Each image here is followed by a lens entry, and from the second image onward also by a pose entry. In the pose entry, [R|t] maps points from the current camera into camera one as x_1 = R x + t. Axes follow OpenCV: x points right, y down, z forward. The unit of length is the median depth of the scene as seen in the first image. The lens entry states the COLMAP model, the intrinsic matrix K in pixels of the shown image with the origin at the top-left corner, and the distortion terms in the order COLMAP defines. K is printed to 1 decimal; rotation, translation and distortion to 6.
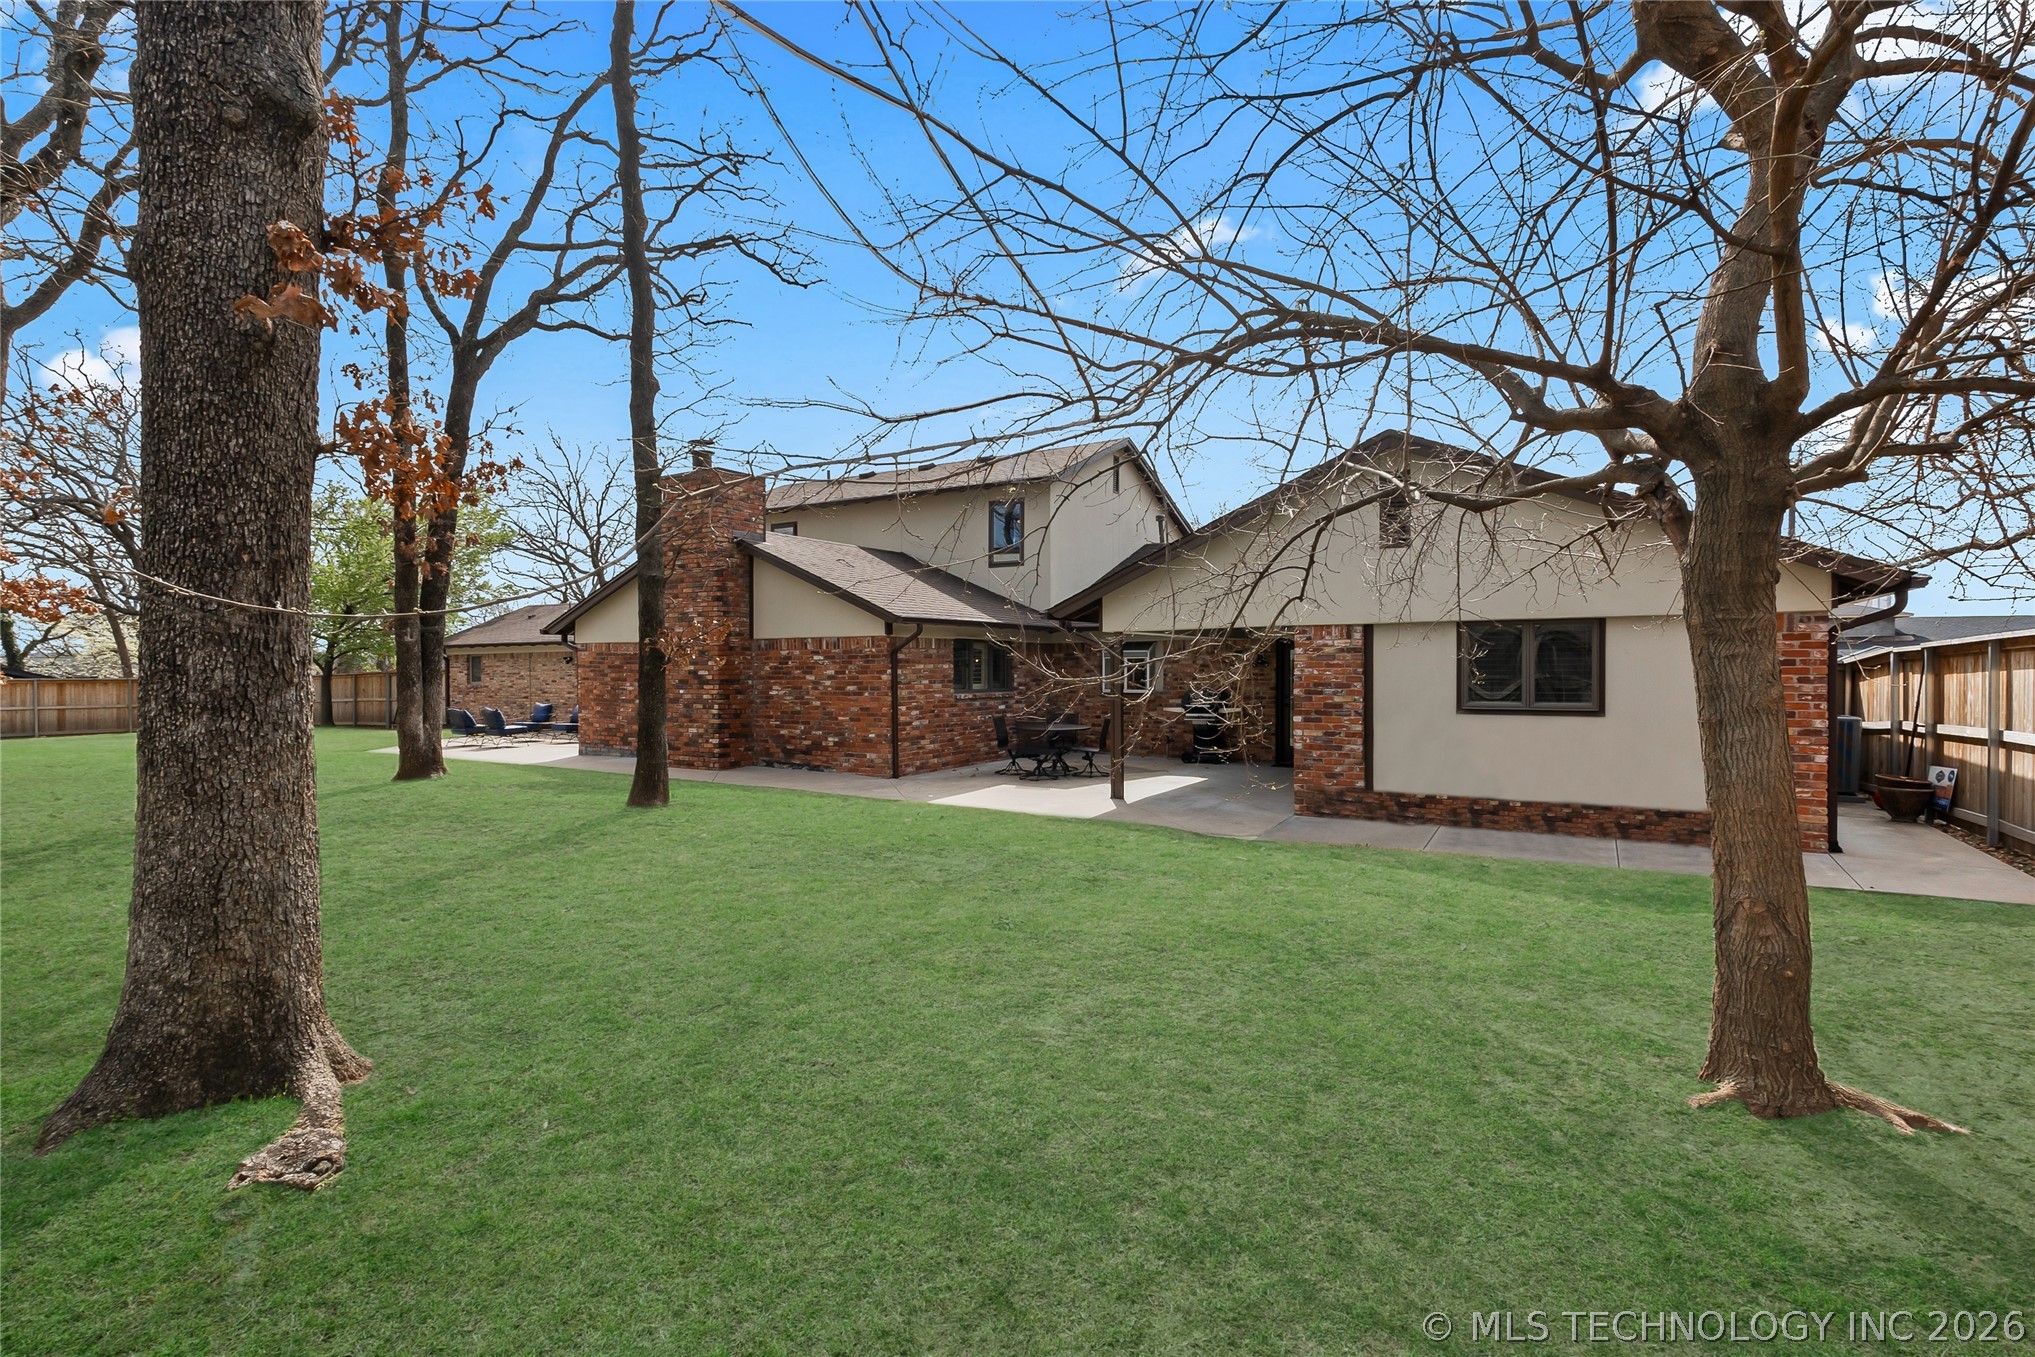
lens RADIAL K [[944.6, 0, 1021.8], [0, 944.6, 655.8], [0, 0, 1]] dist [-0.010245, 0.000533]
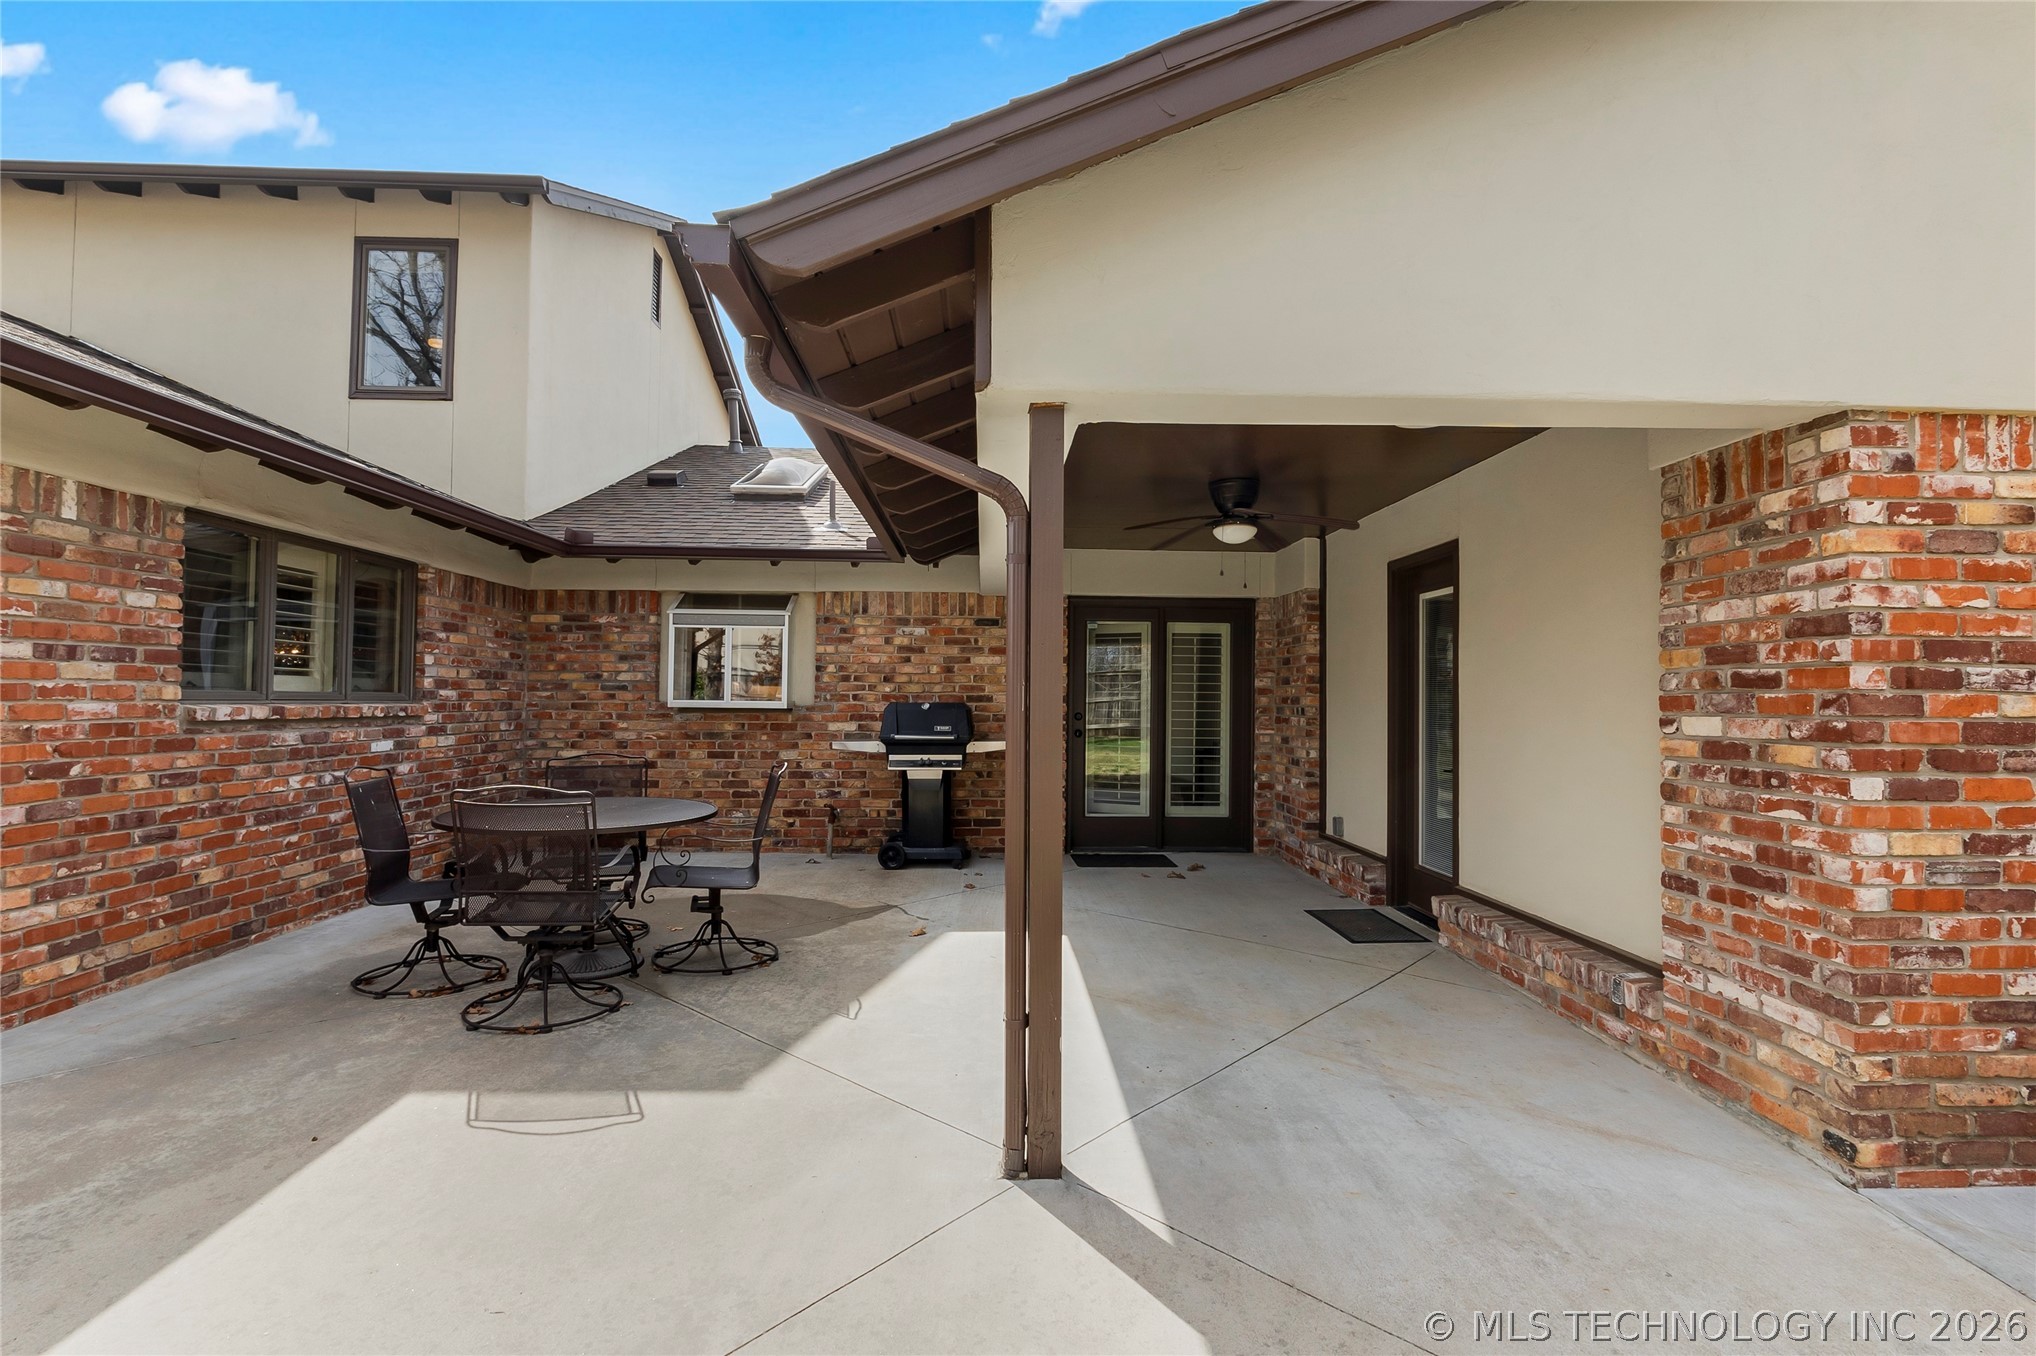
lens RADIAL K [[942.3, 0, 1018.0], [0, 942.3, 678.0], [0, 0, 1]] dist [-0.006963, -0.000001]
pose [[0.834910, 0.022535, 0.549926, -0.019334], [-0.019265, 0.999746, -0.011719, 0.034164], [-0.550050, -0.000810, 0.835131, 0.691451]]
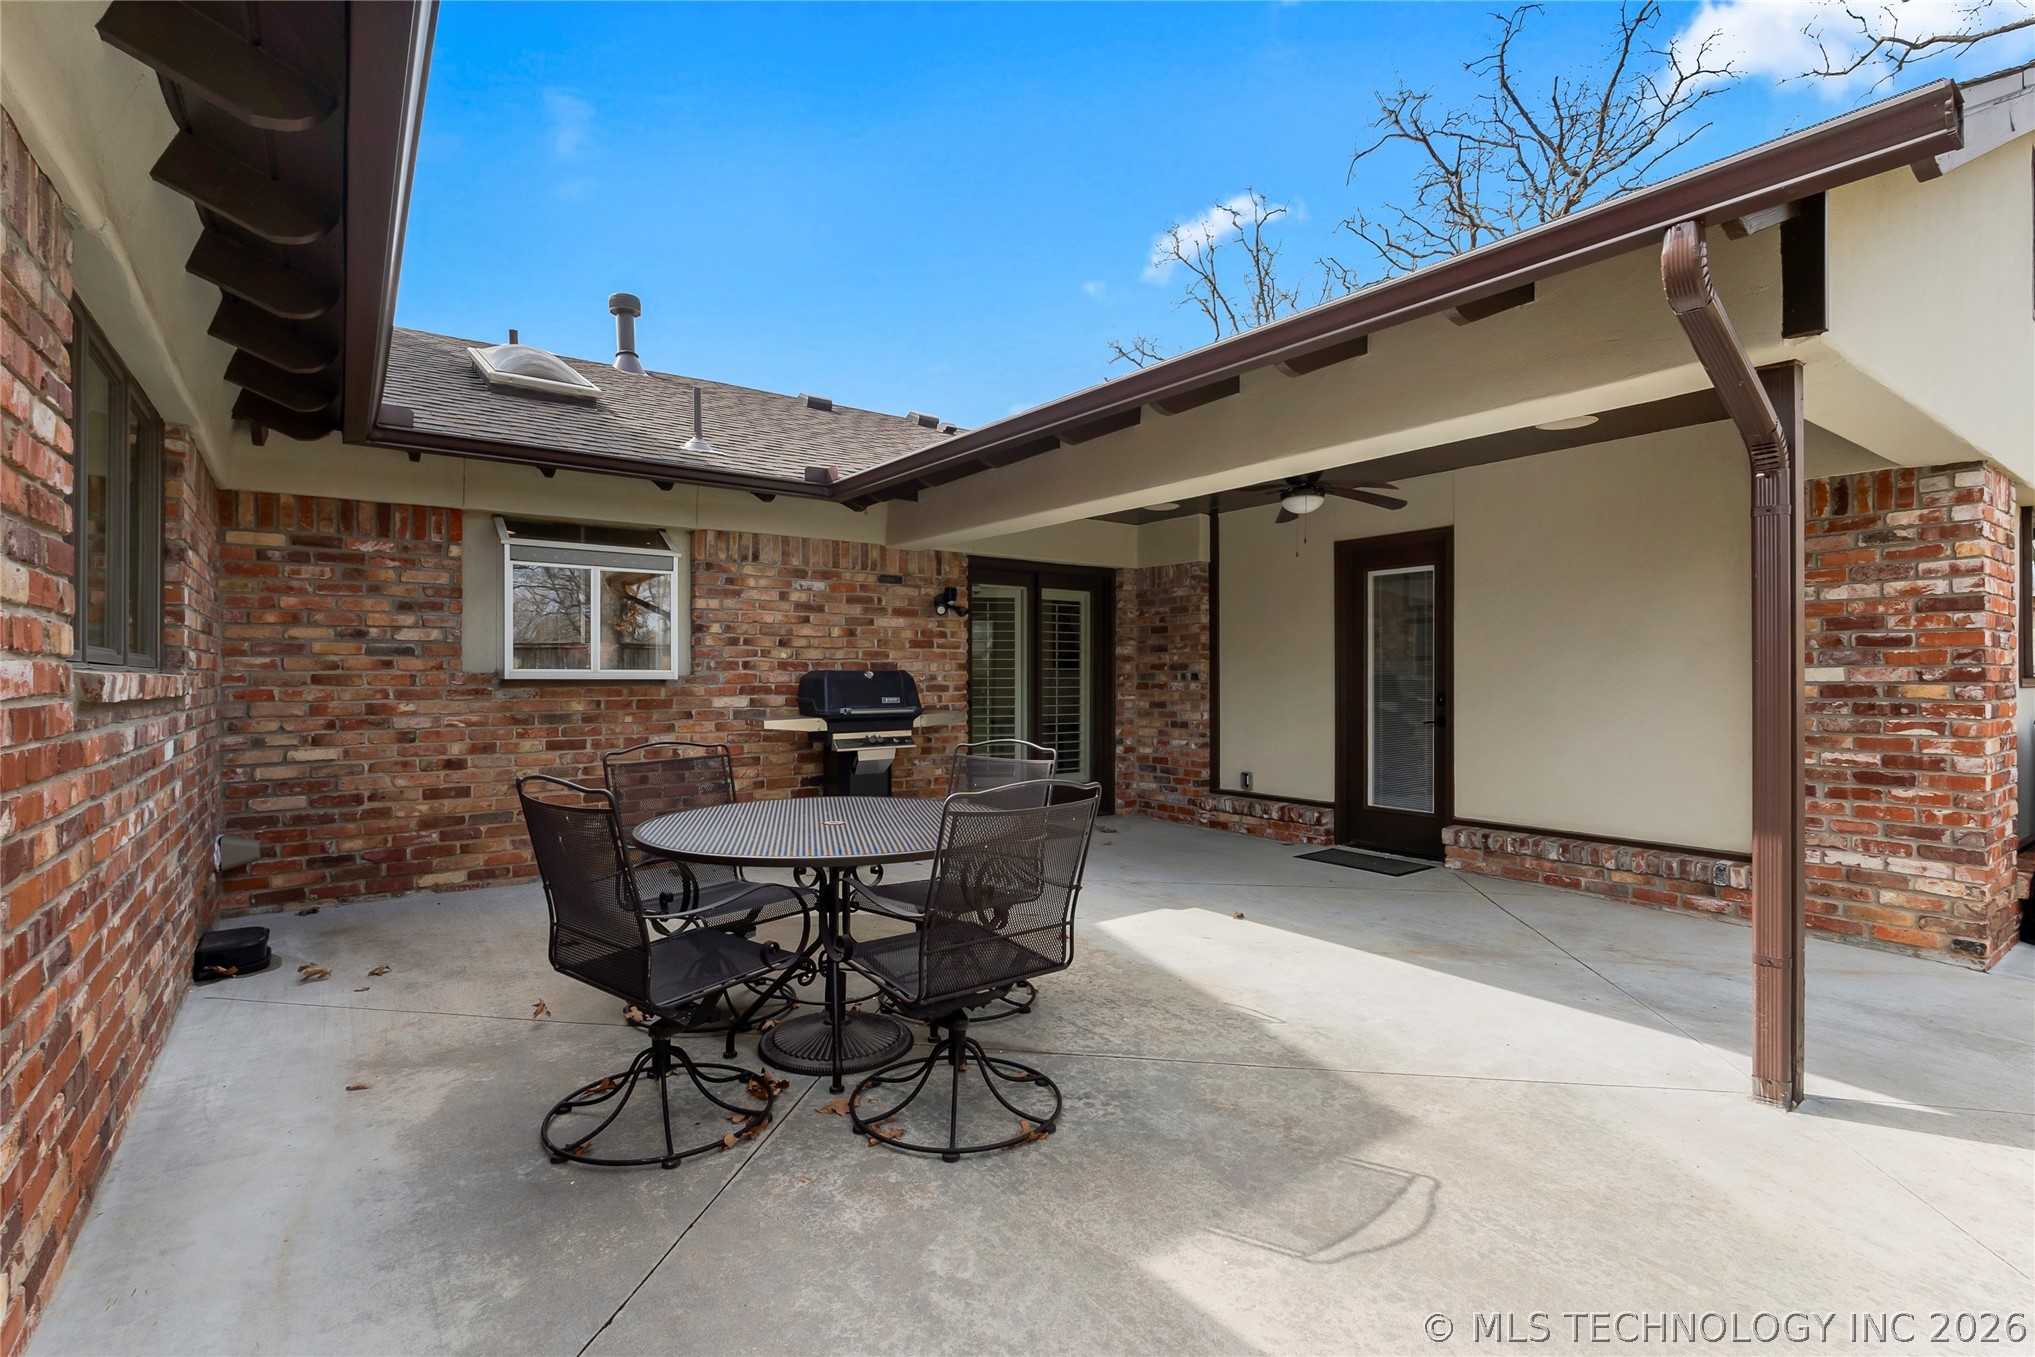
lens RADIAL K [[941.8, 0, 1017.5], [0, 941.8, 678.5], [0, 0, 1]] dist [-0.006963, -0.000001]
pose [[0.390283, 0.001803, 0.920693, -0.149118], [-0.013560, 0.999901, 0.003790, 0.043517], [-0.920595, -0.013963, 0.390269, 0.910474]]
